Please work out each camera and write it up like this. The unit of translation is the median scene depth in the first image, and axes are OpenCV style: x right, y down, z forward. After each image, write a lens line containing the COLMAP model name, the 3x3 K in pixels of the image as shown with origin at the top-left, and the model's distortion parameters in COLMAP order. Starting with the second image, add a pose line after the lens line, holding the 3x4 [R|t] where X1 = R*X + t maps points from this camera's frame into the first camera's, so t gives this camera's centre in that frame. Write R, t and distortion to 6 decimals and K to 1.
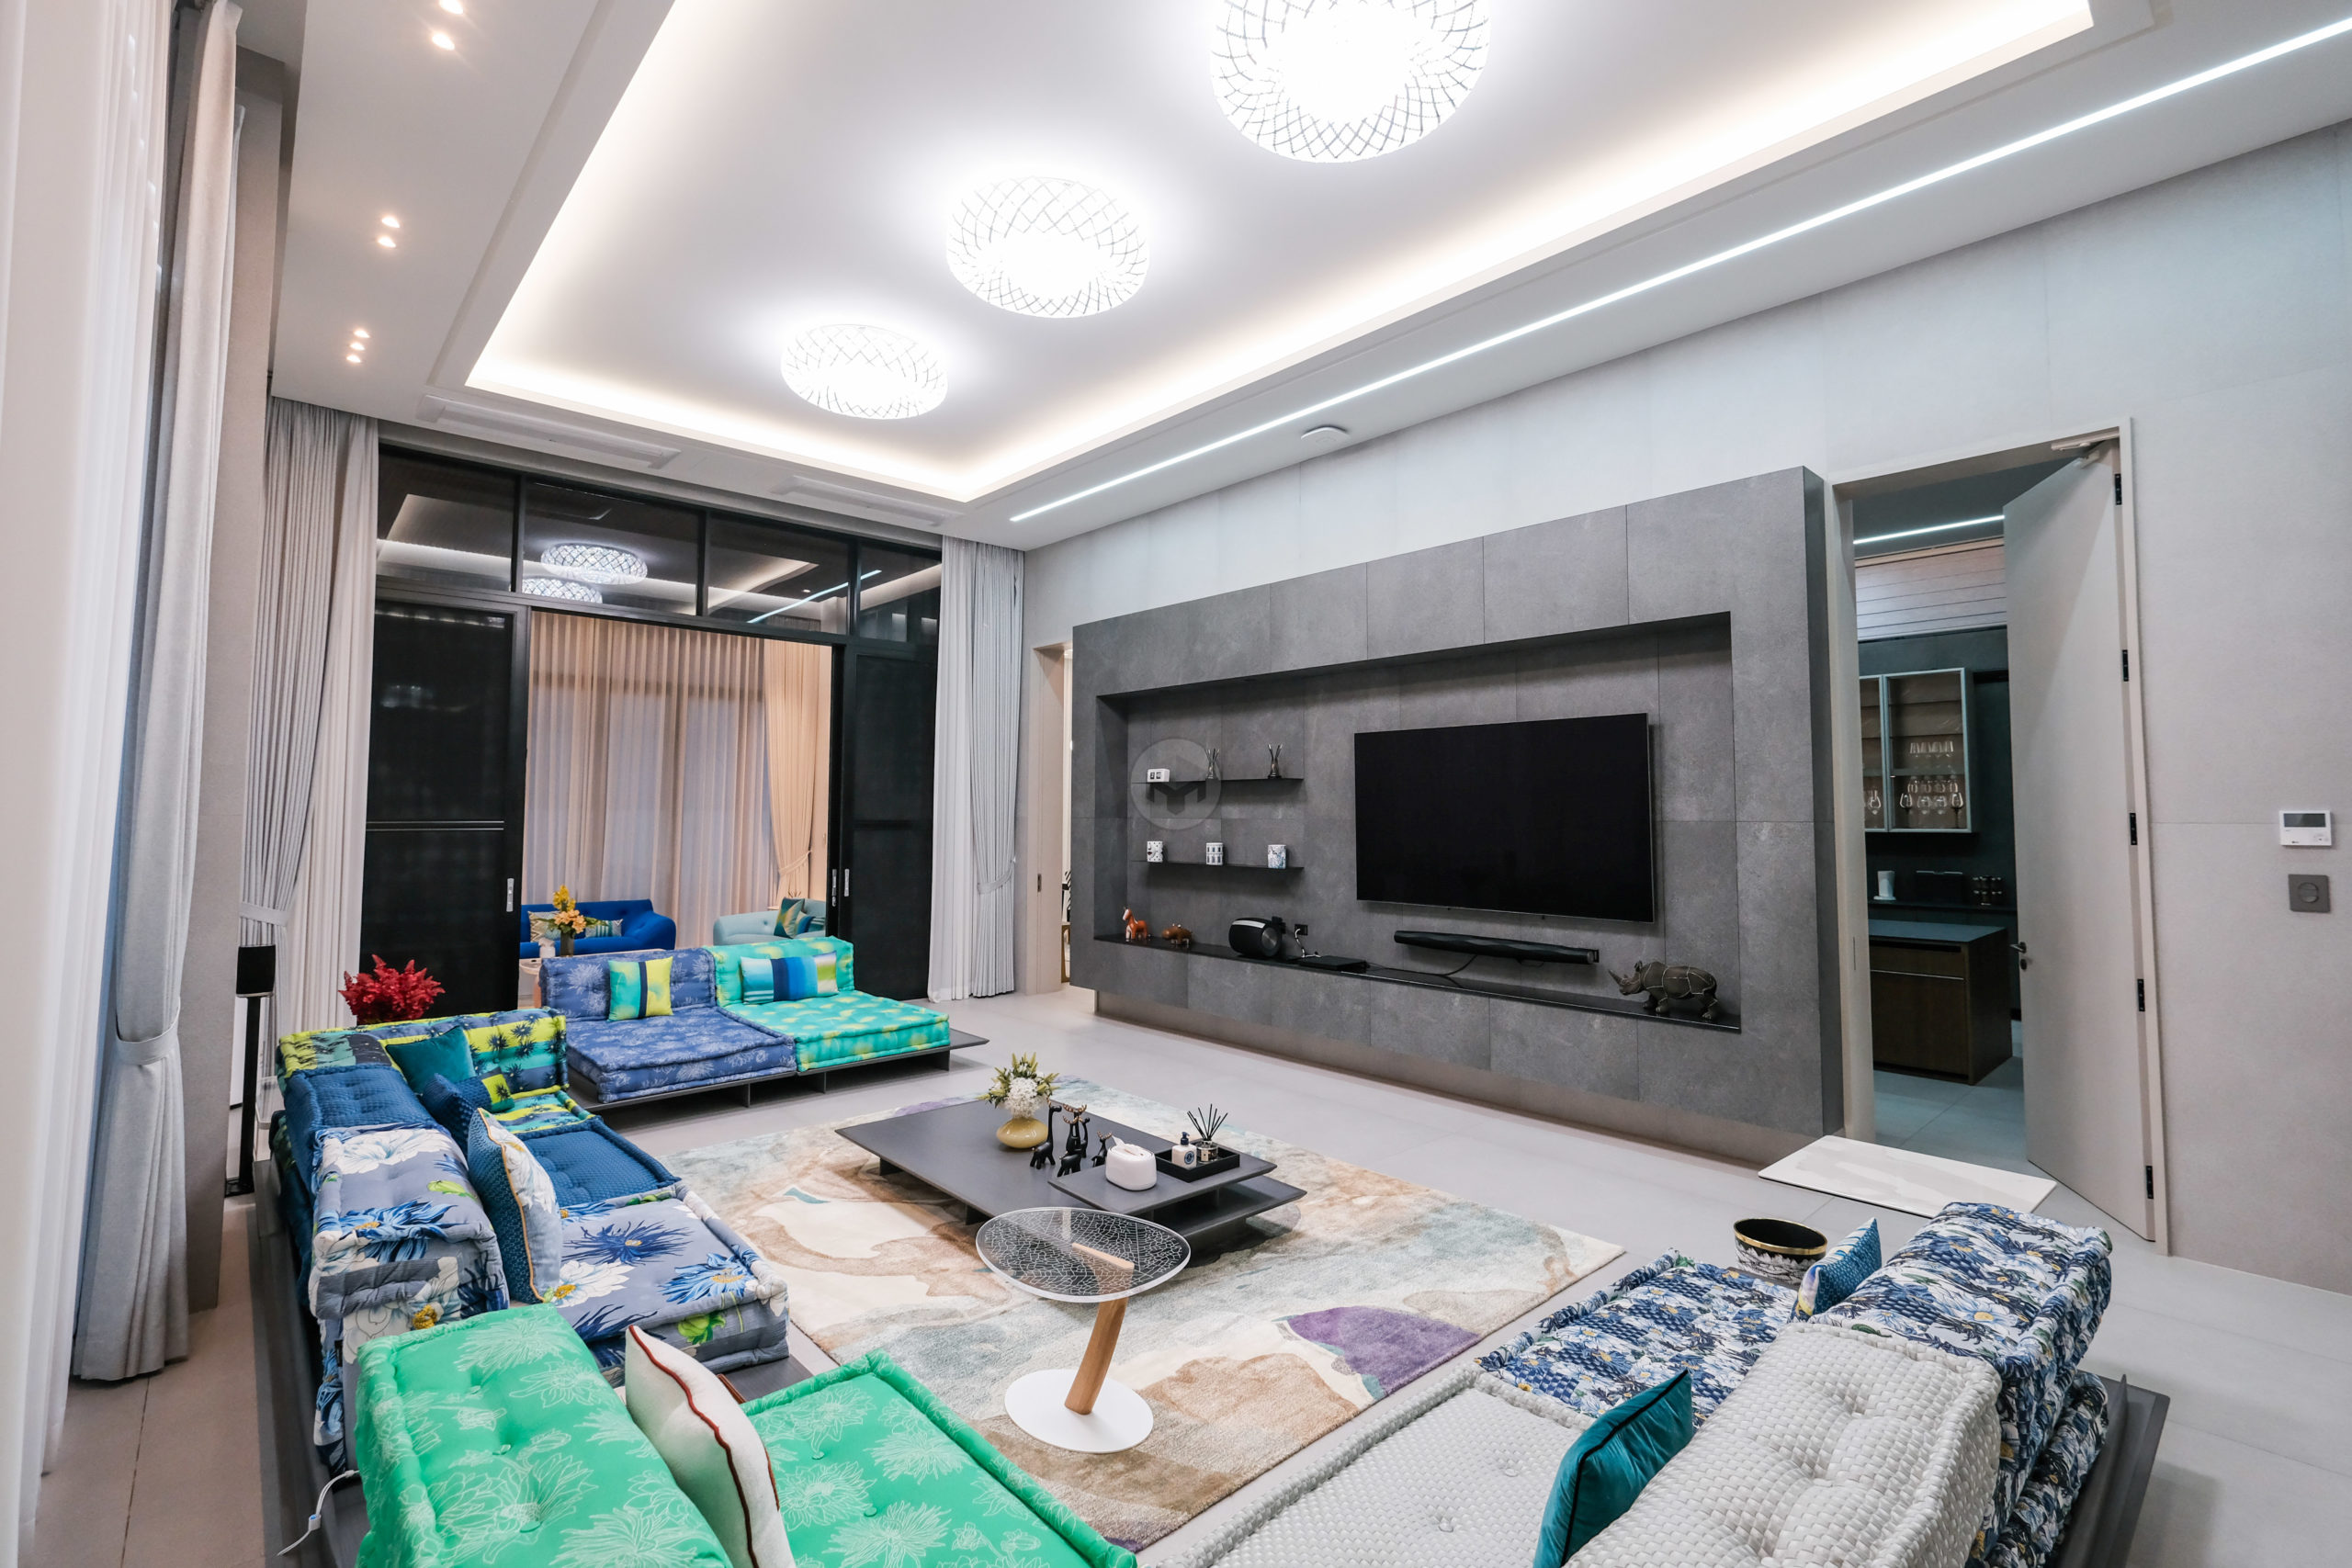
lens RADIAL K [[1027.9, 0, 1168.5], [0, 1027.9, 766.1], [0, 0, 1]] dist [-0.000845, 0.000023]
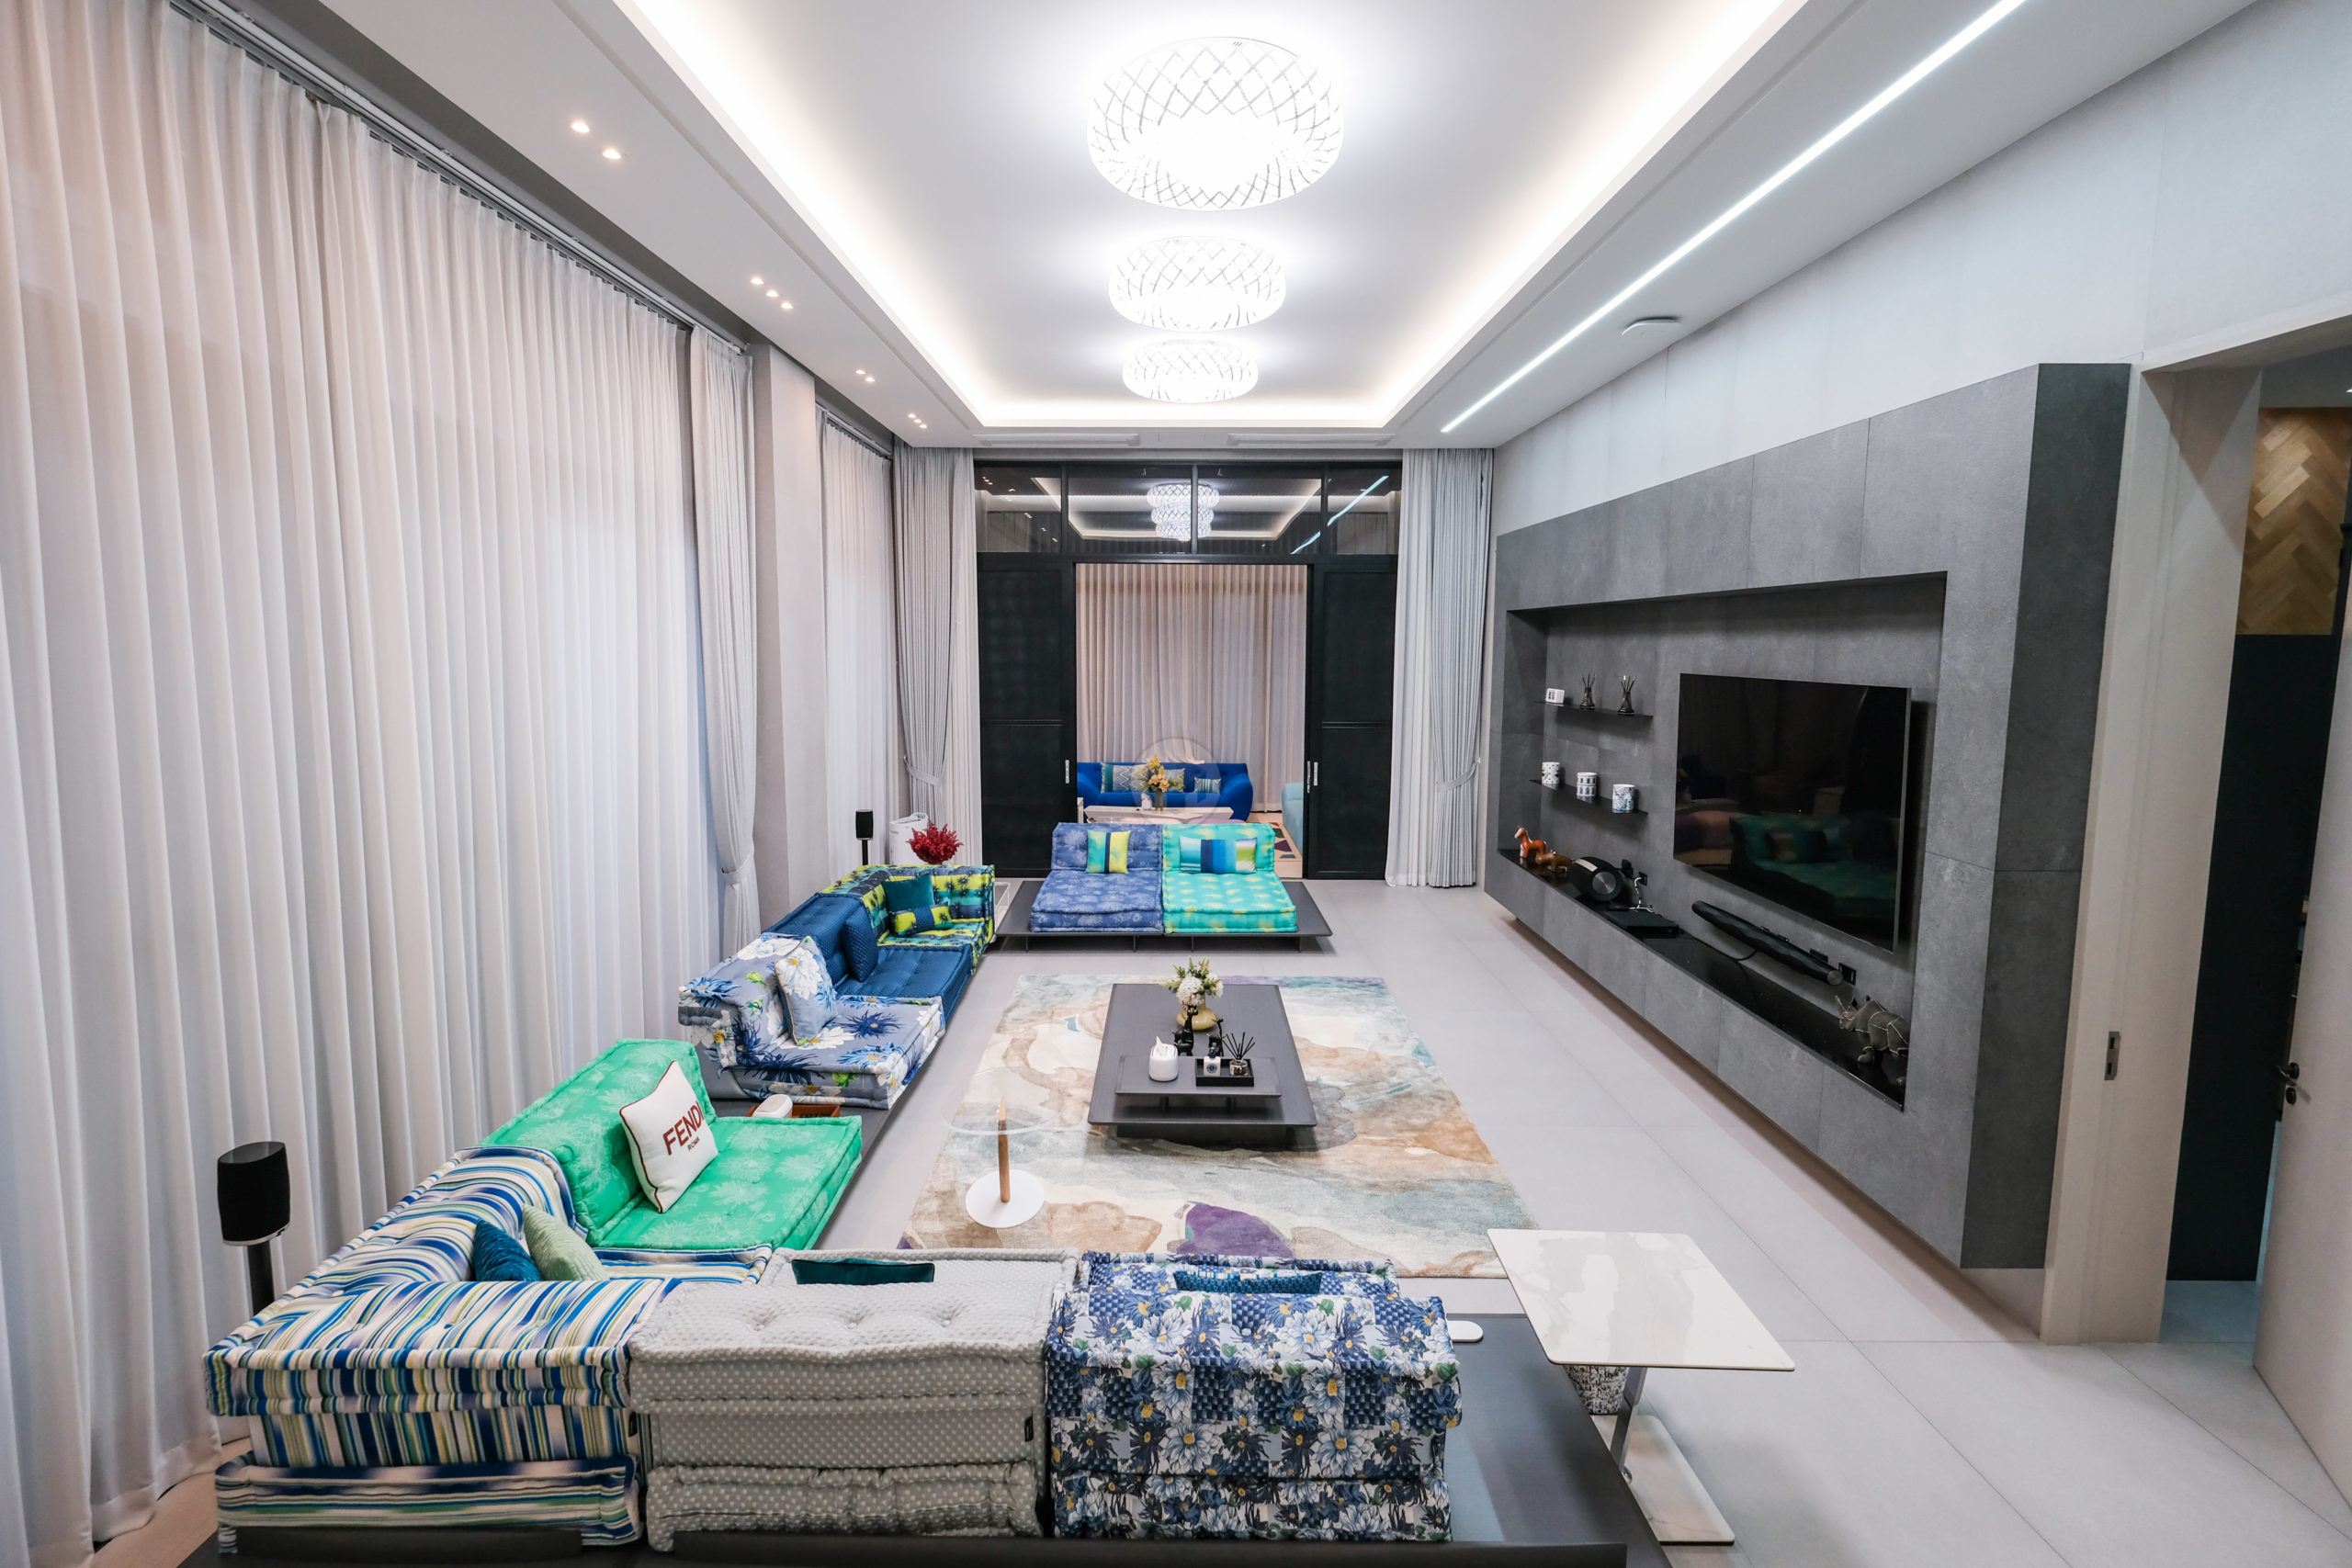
lens RADIAL K [[1027.9, 0, 1149.2], [0, 1027.9, 765.3], [0, 0, 1]] dist [-0.000845, 0.000023]
pose [[0.742610, 0.073582, -0.665670, 0.500625], [0.032433, 0.988829, 0.145485, -0.111332], [0.668939, -0.129628, 0.731927, 0.047618]]
